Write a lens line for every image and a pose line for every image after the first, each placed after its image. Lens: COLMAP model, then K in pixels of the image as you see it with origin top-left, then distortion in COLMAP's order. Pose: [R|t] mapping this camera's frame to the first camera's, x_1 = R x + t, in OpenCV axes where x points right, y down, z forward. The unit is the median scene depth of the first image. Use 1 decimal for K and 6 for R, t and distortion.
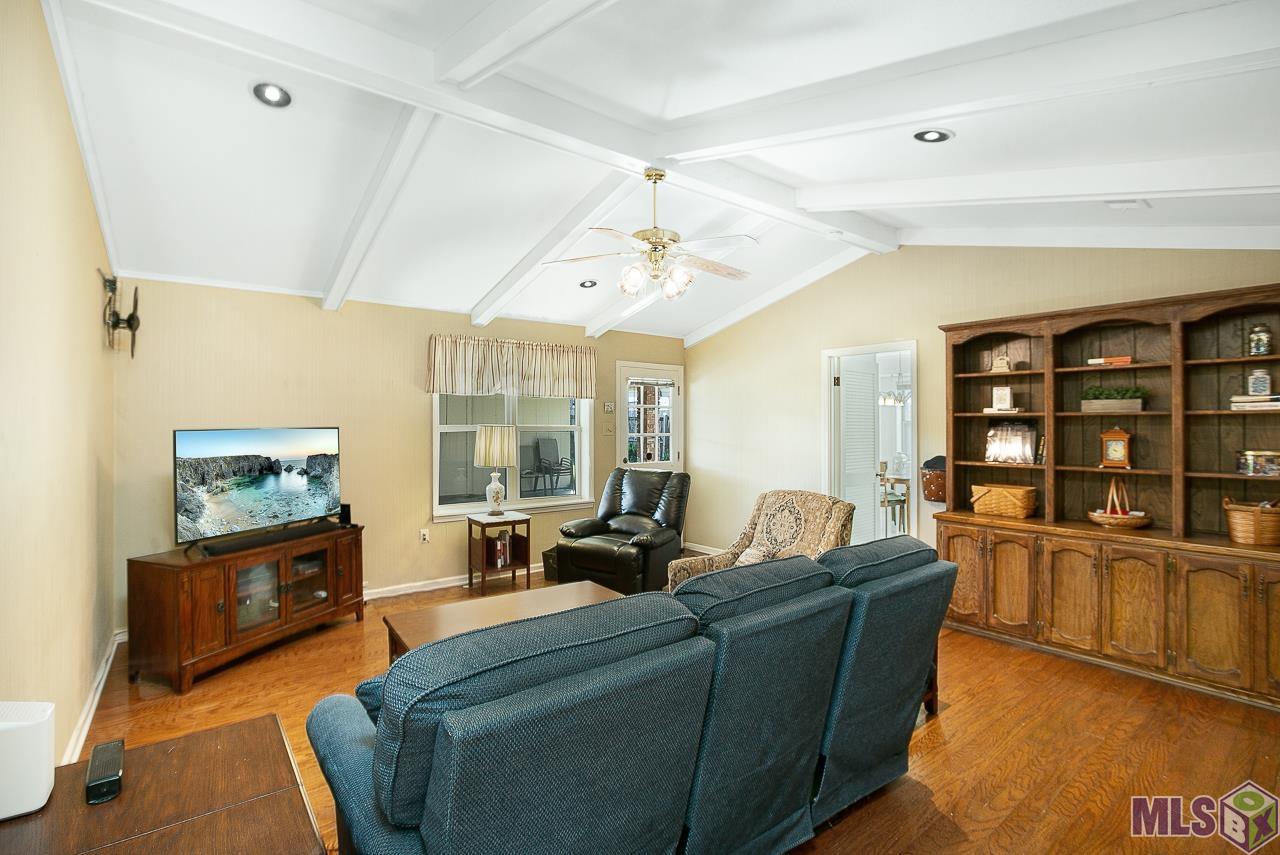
lens RADIAL K [[589.9, 0, 640.0], [0, 589.9, 427.5], [0, 0, 1]] dist [-0.044081, 0.018968]
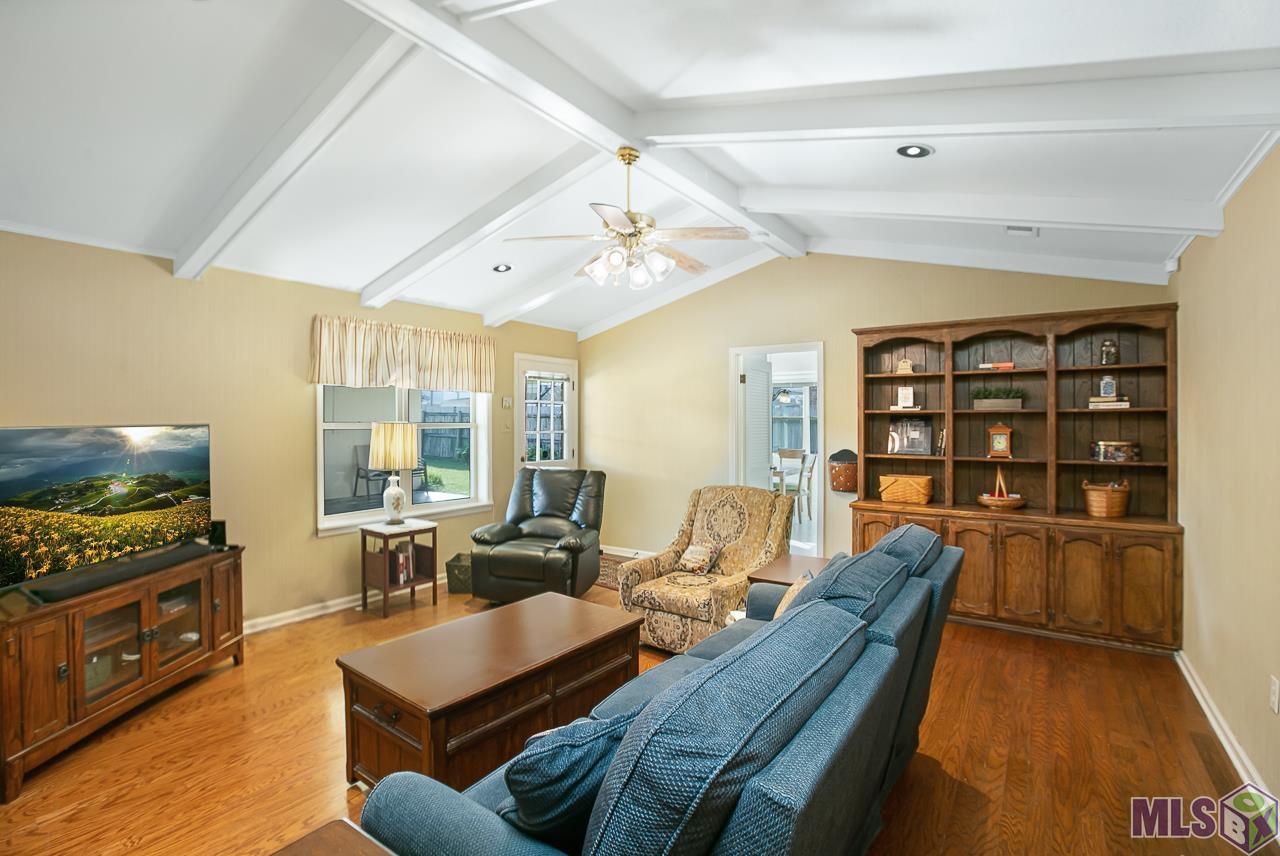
lens RADIAL K [[587.4, 0, 640.0], [0, 587.4, 428.0], [0, 0, 1]] dist [-0.033322, 0.010182]
pose [[0.956624, -0.004773, 0.291285, -0.202390], [0.002795, 0.999970, 0.007208, -0.000296], [-0.291311, -0.006081, 0.956609, 0.083316]]
